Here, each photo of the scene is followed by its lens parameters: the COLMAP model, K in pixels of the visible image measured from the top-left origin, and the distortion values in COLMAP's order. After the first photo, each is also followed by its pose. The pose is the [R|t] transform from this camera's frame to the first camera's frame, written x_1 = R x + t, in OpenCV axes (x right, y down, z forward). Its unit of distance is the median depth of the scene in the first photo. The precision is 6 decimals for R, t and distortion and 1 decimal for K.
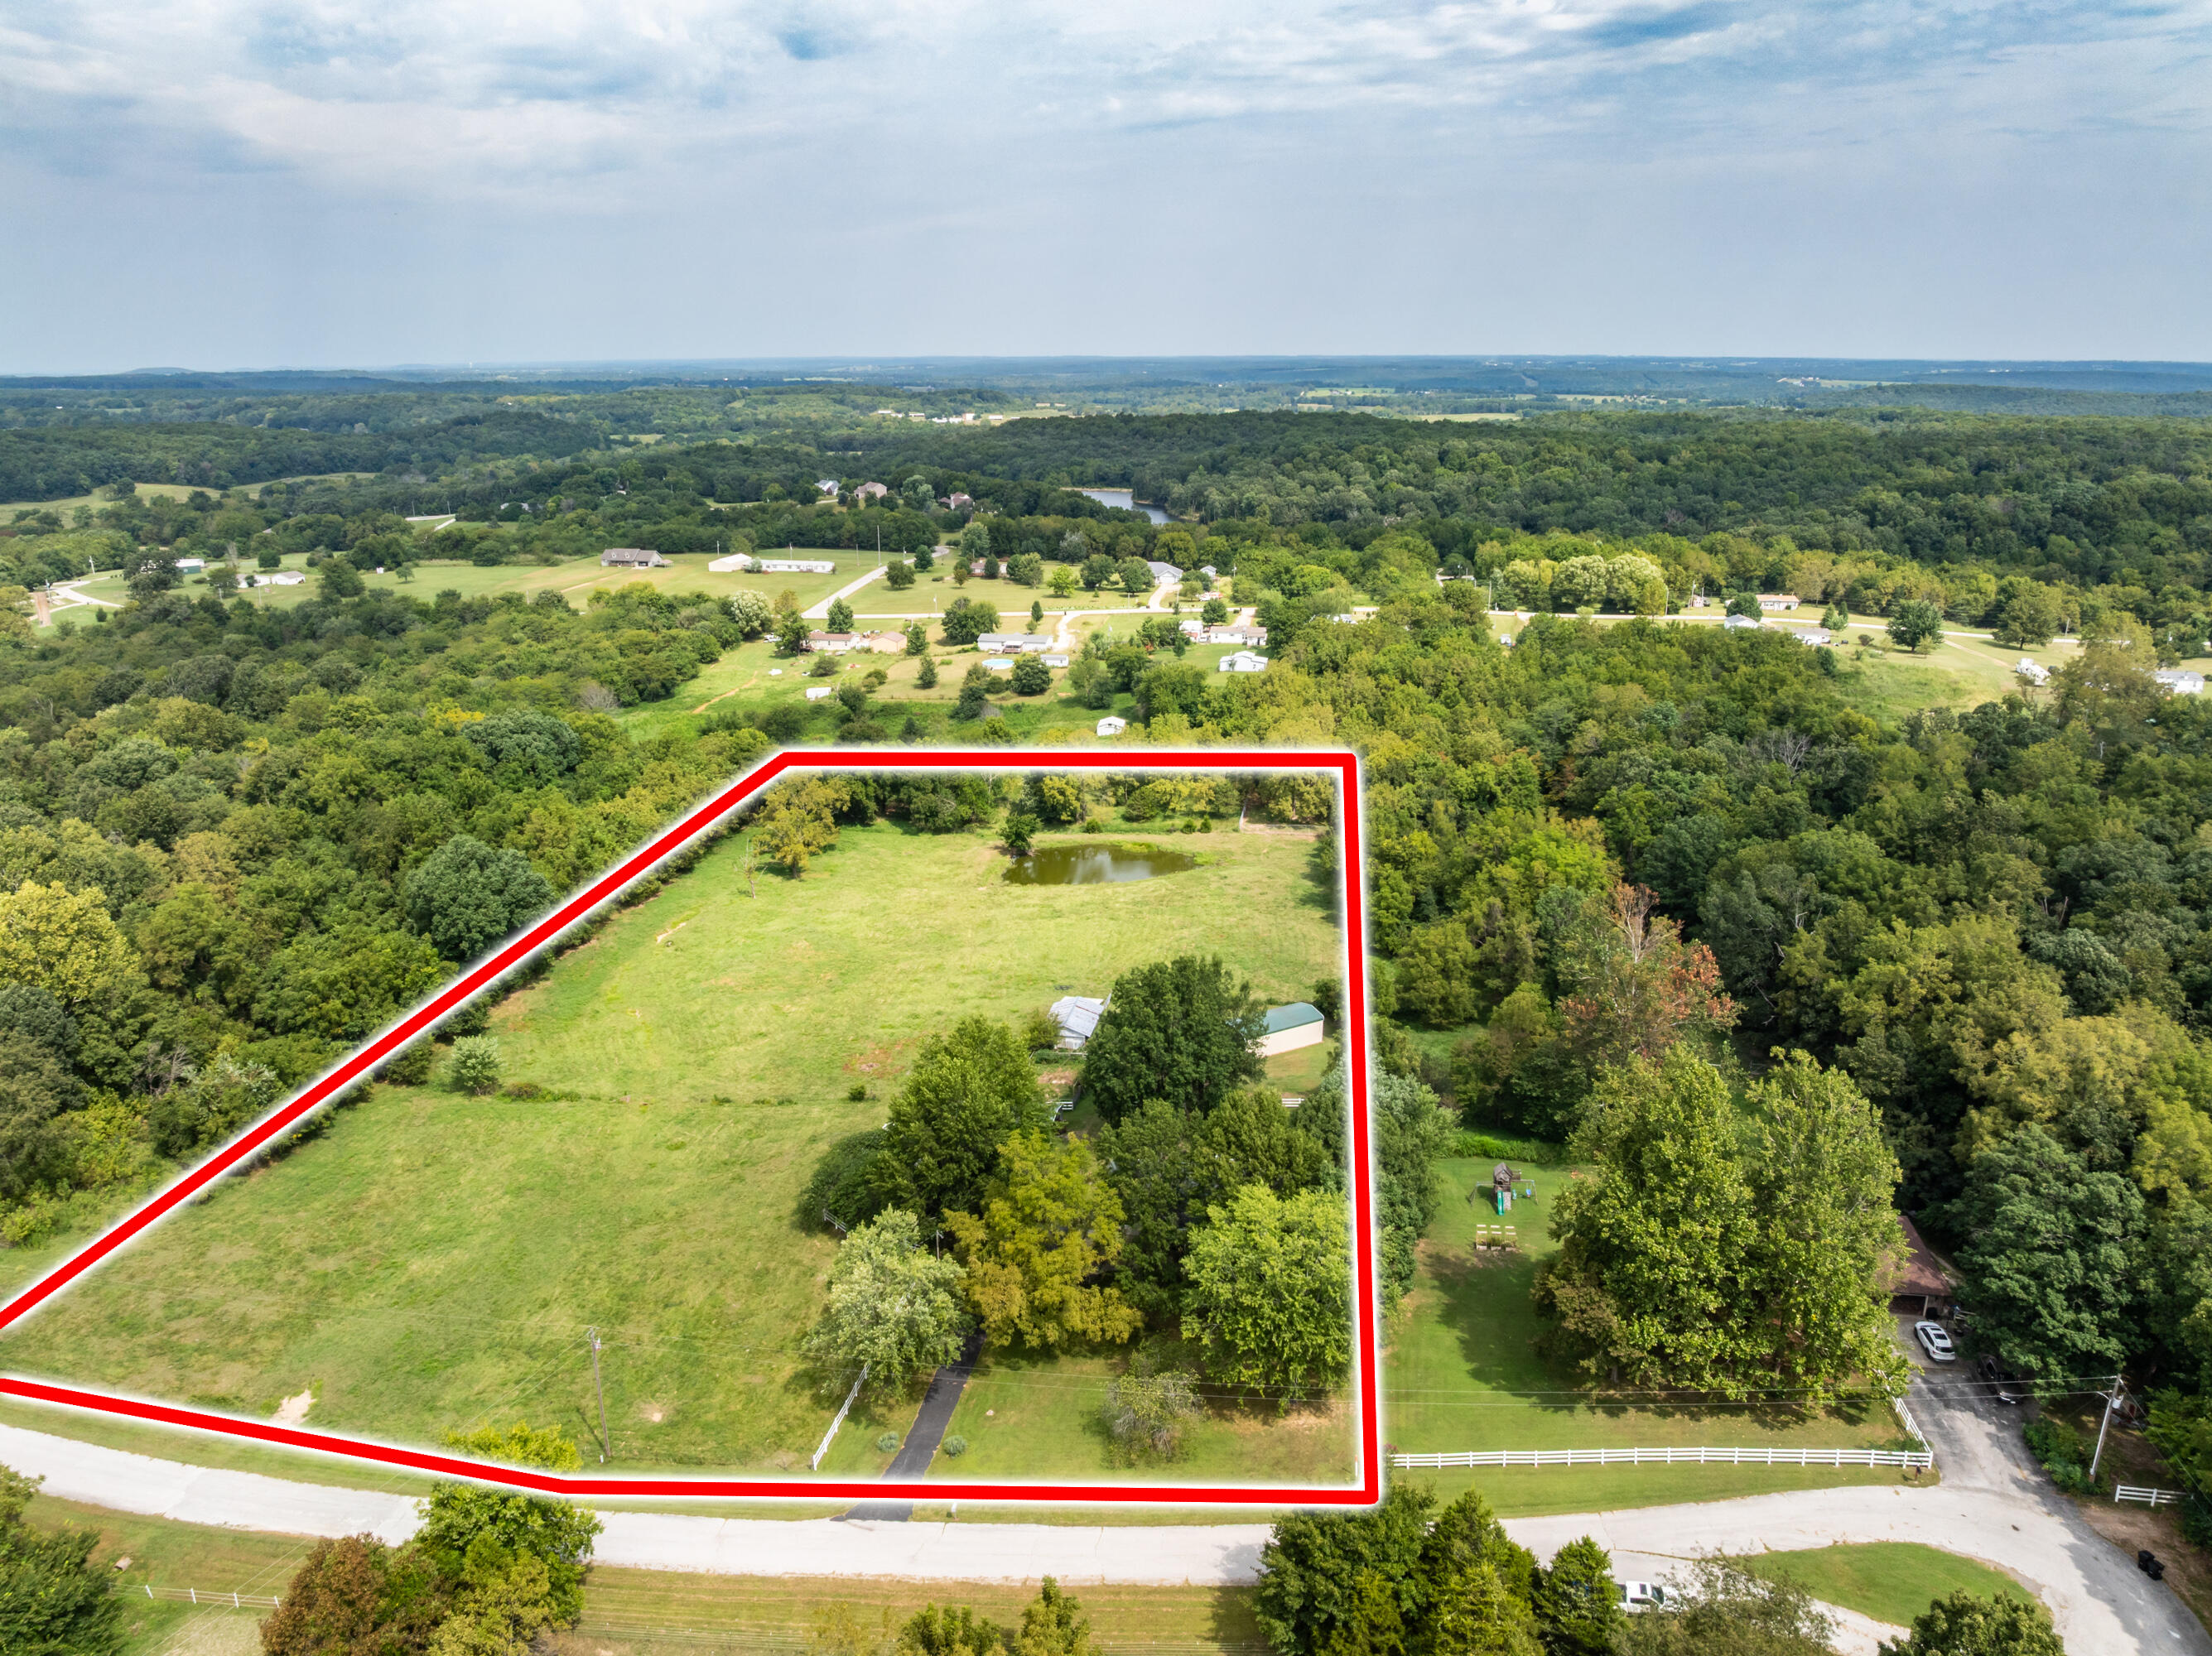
lens RADIAL K [[1550.7, 0, 1106.0], [0, 1550.7, 828.0], [0, 0, 1]] dist [-0.041118, 0.004502]
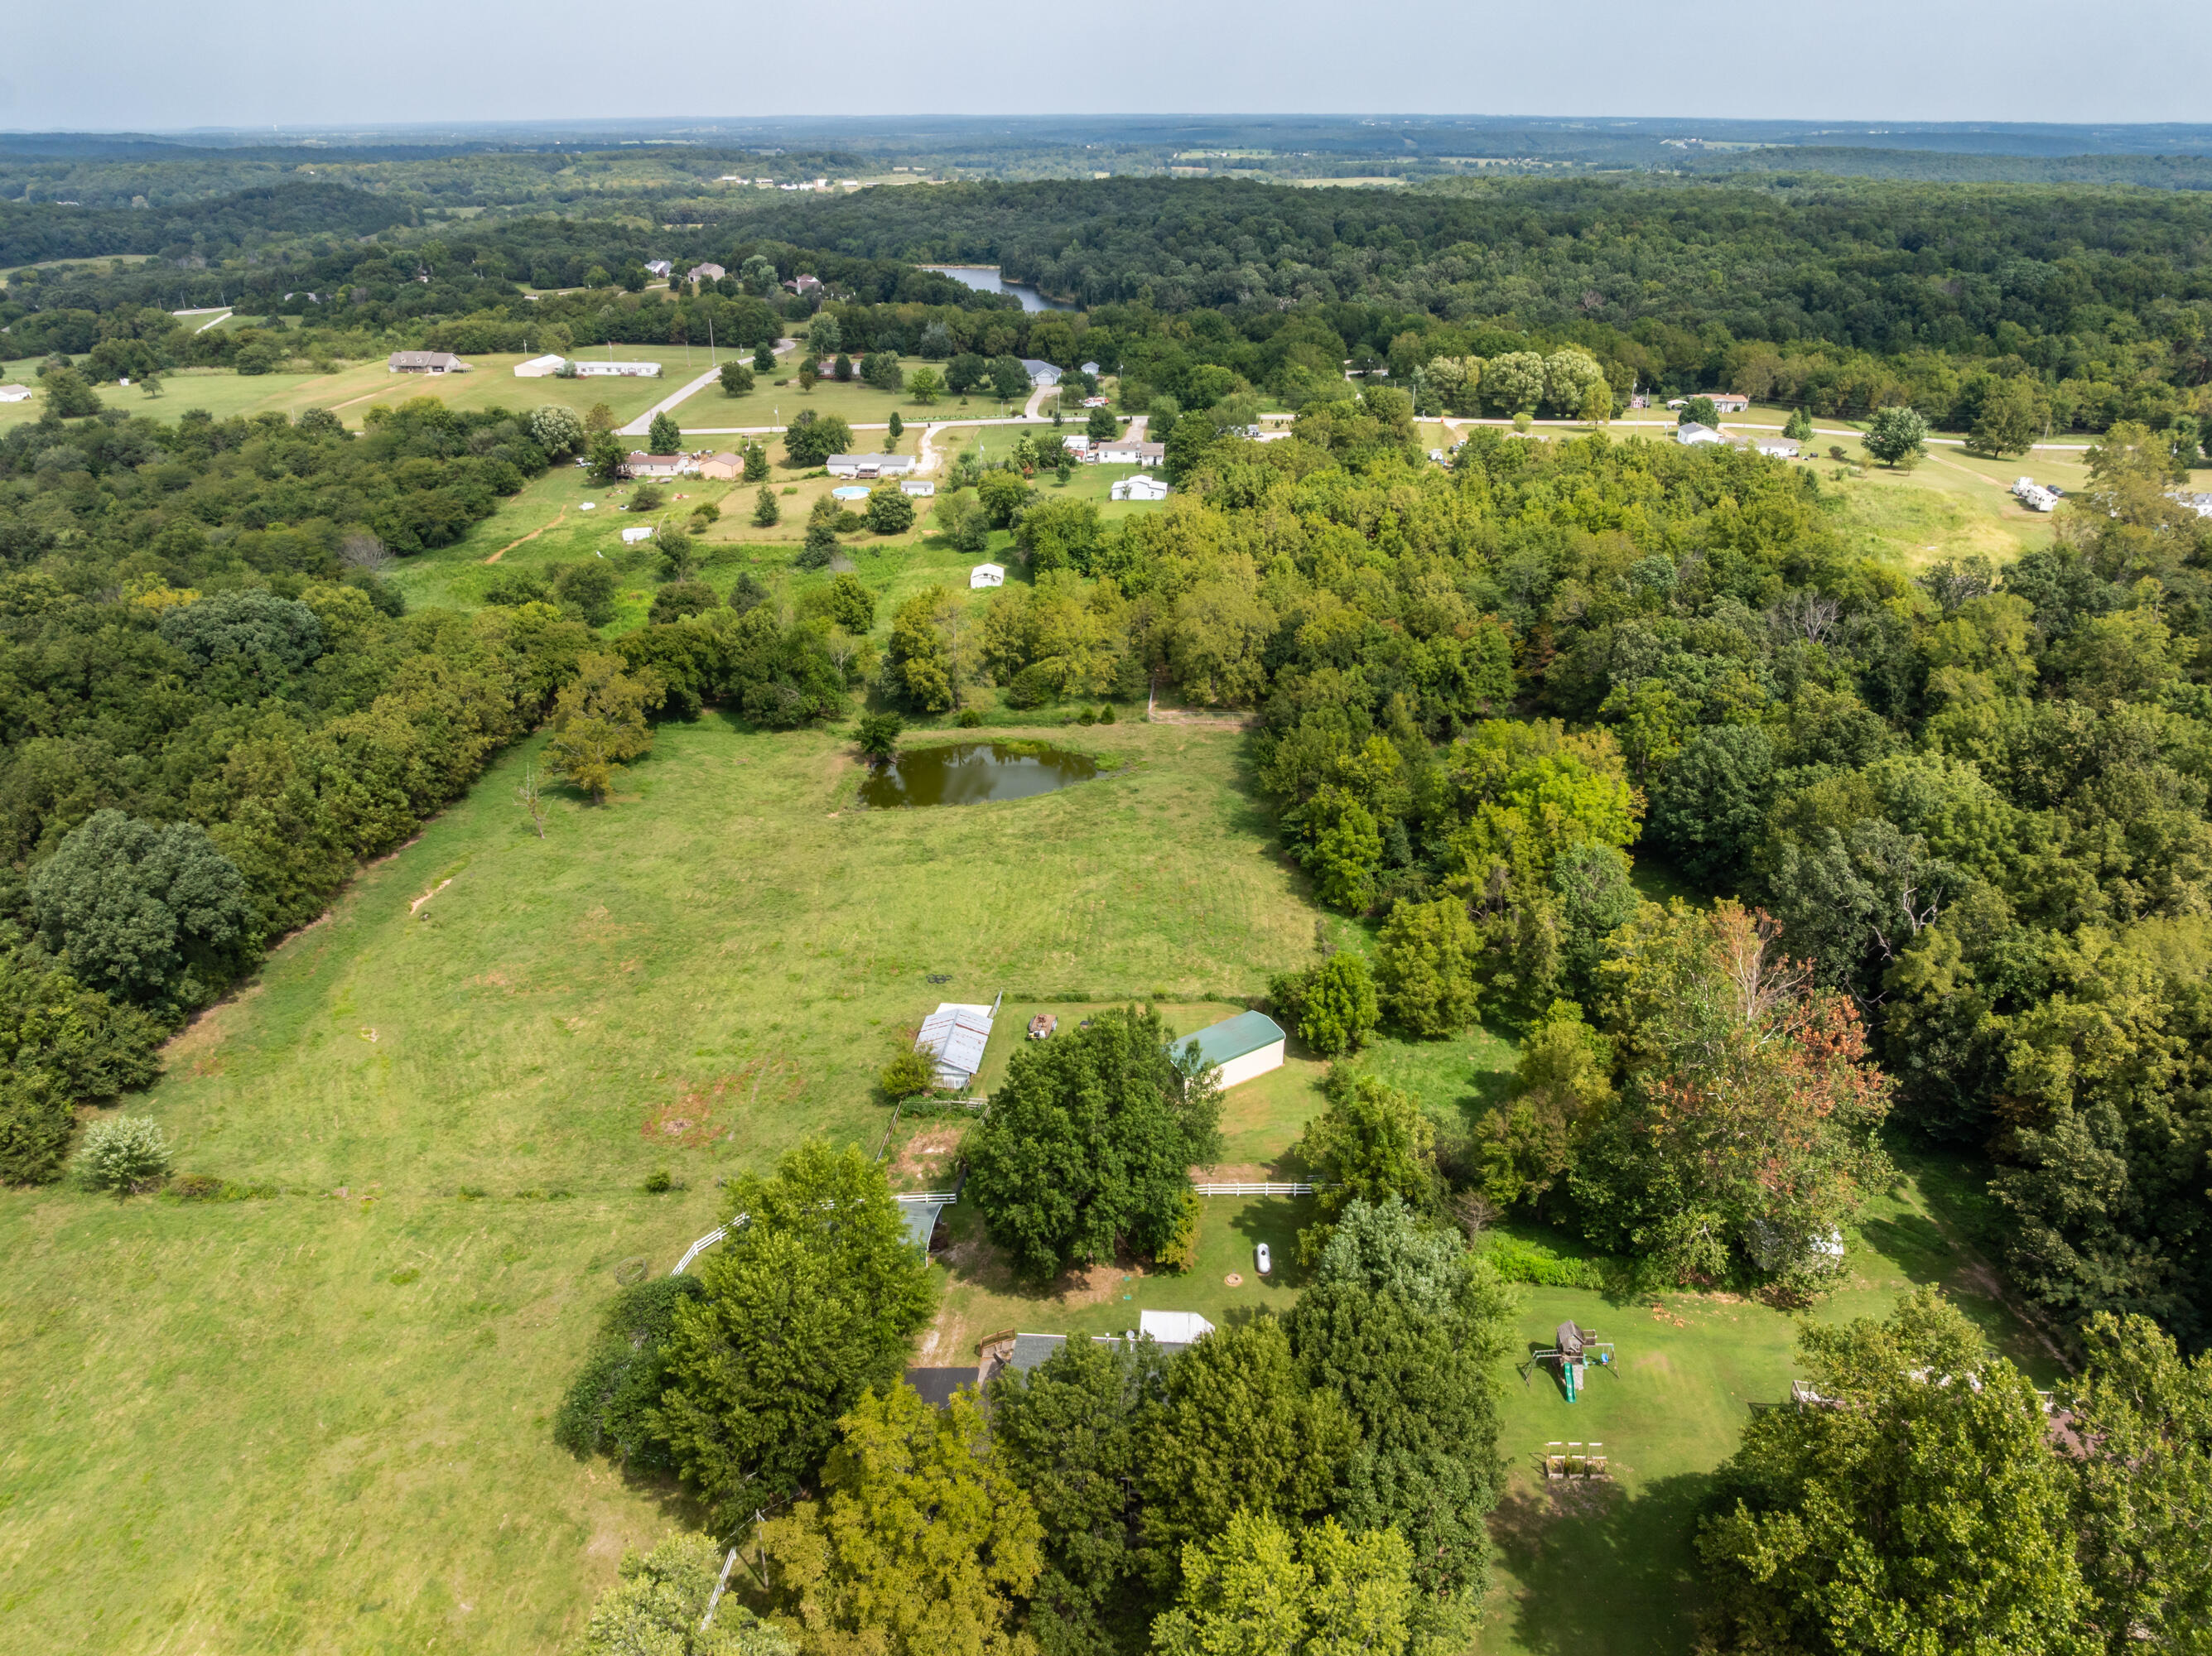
lens RADIAL K [[1559.3, 0, 1104.6], [0, 1559.3, 818.4], [0, 0, 1]] dist [-0.051081, 0.020956]
pose [[0.996711, -0.032174, 0.074378, -0.000322], [0.022162, 0.991040, 0.131713, -0.070675], [-0.077949, -0.129631, 0.988494, 0.225809]]
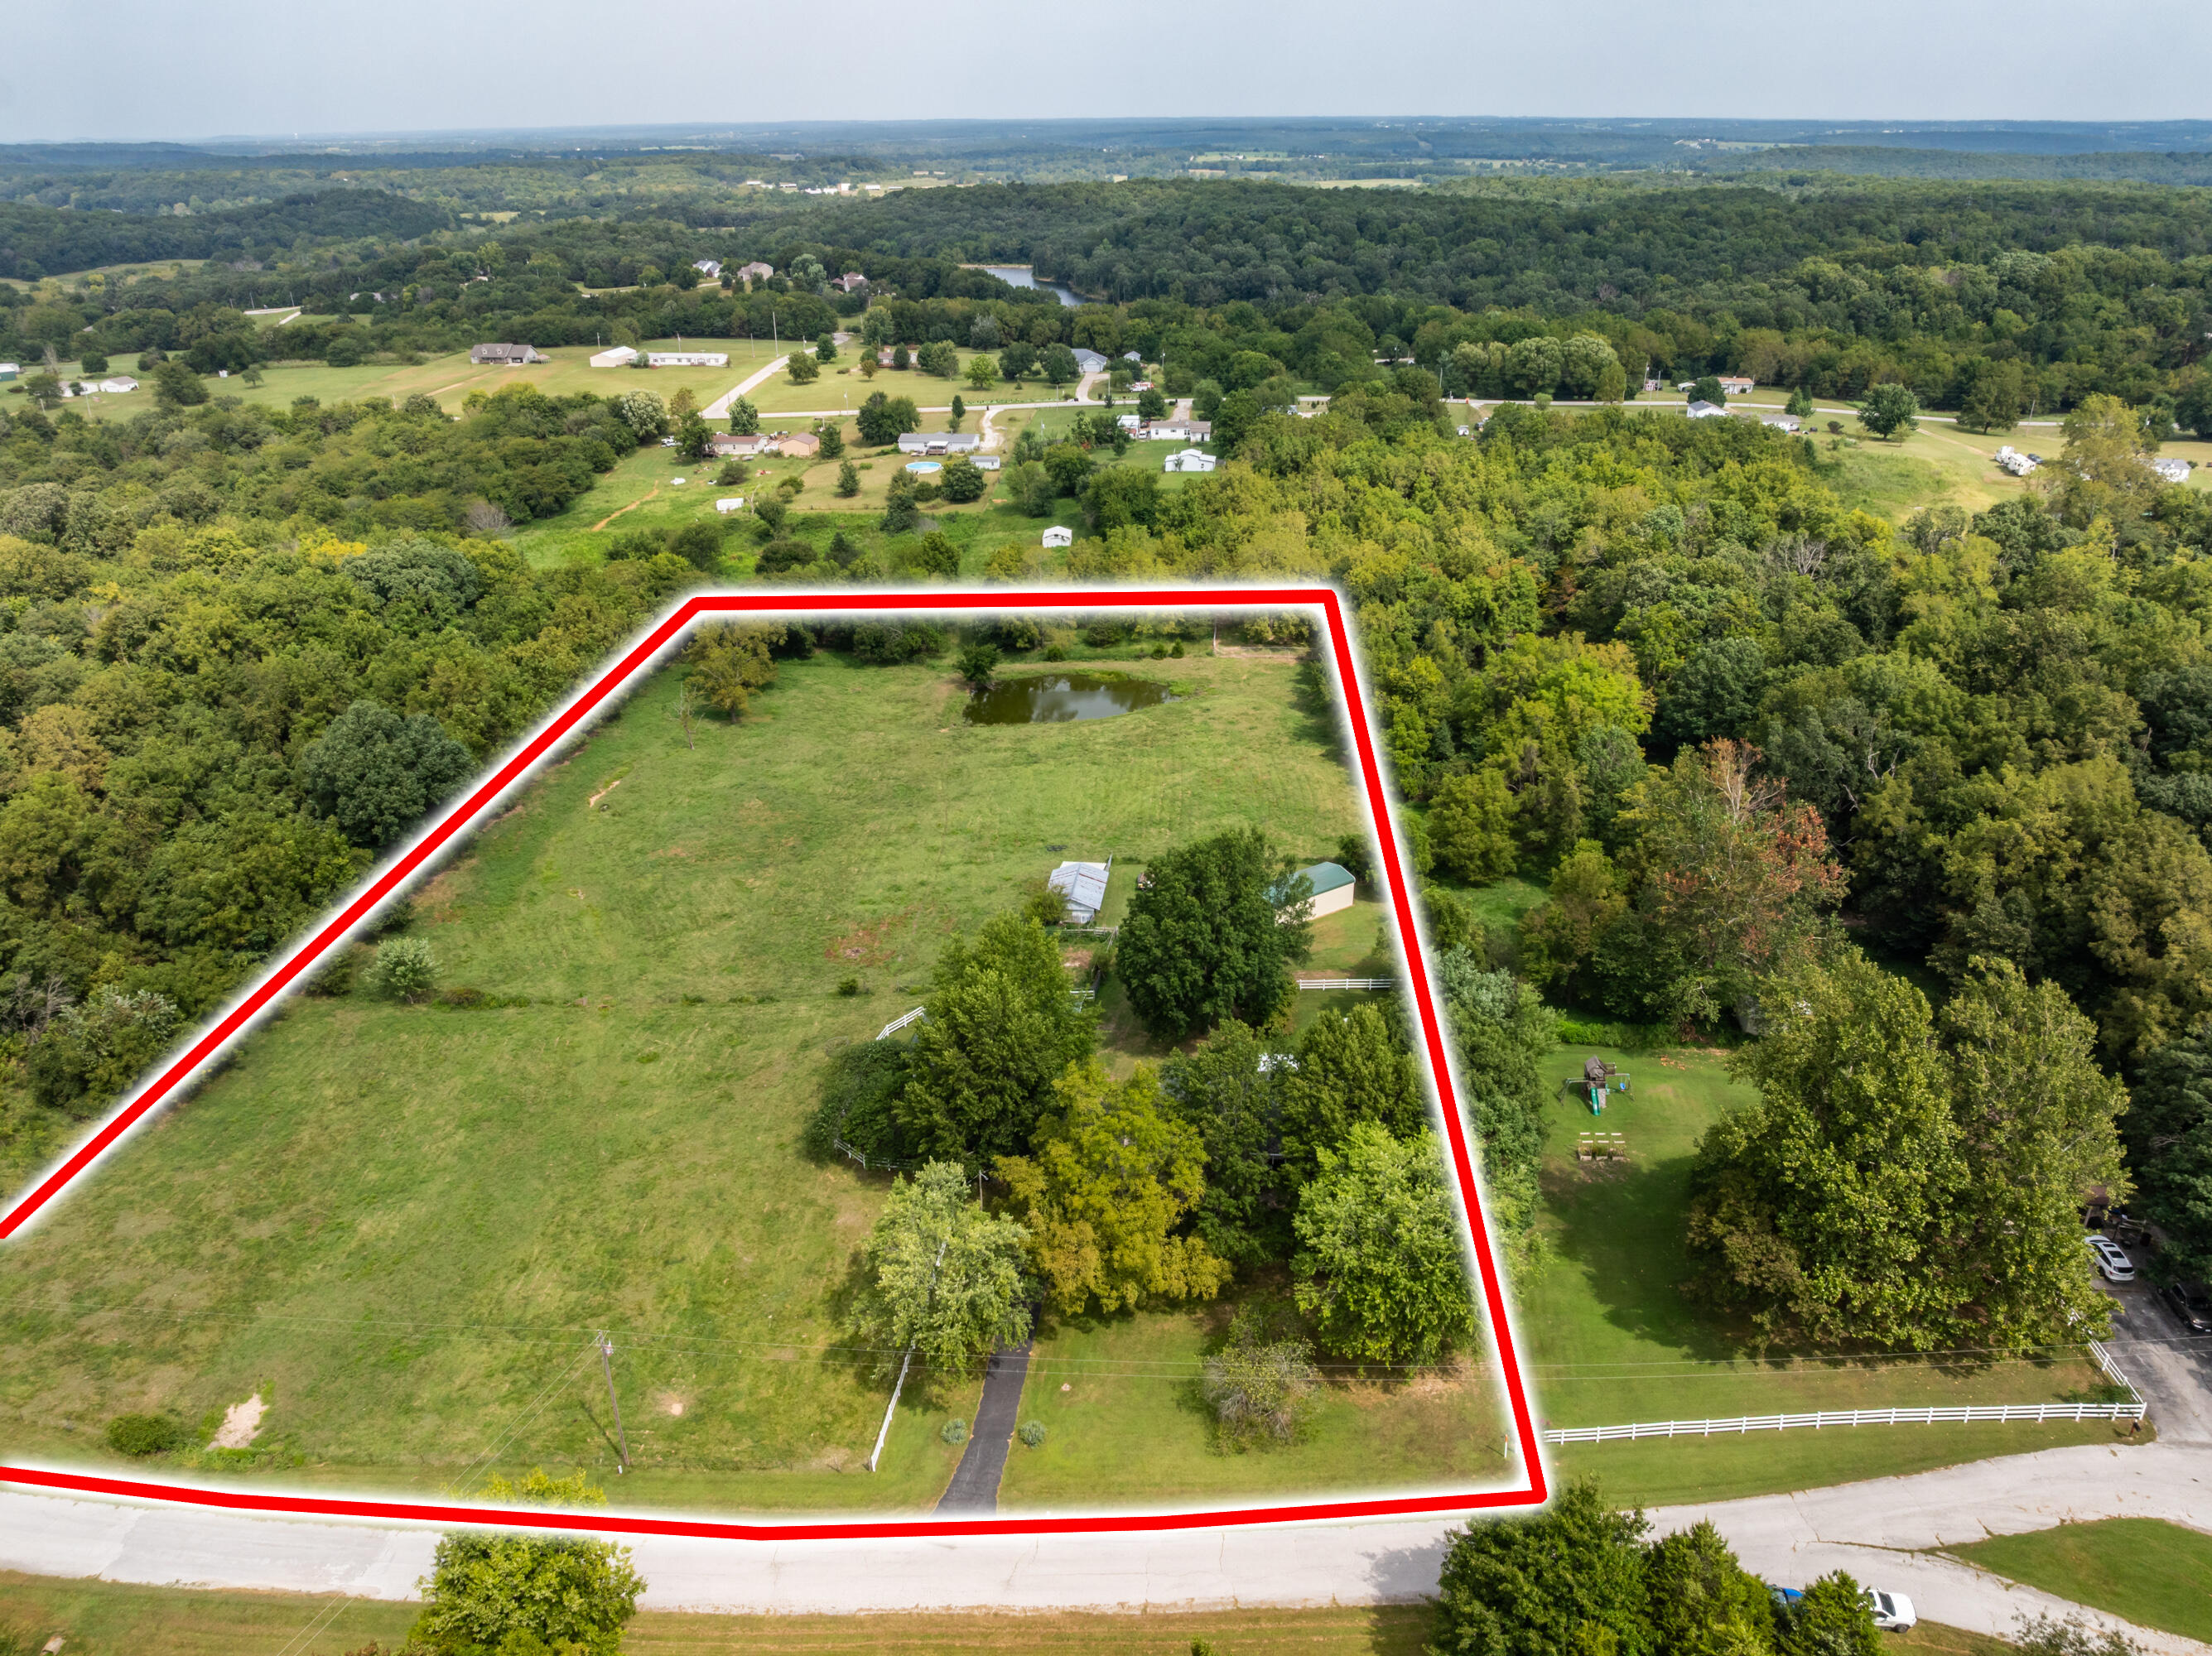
lens RADIAL K [[1553.4, 0, 1106.0], [0, 1553.4, 828.0], [0, 0, 1]] dist [-0.050783, 0.021230]
pose [[0.997262, -0.034525, 0.065391, -0.053602], [0.025365, 0.990376, 0.136061, -0.029353], [-0.069459, -0.134030, 0.988540, 0.094515]]
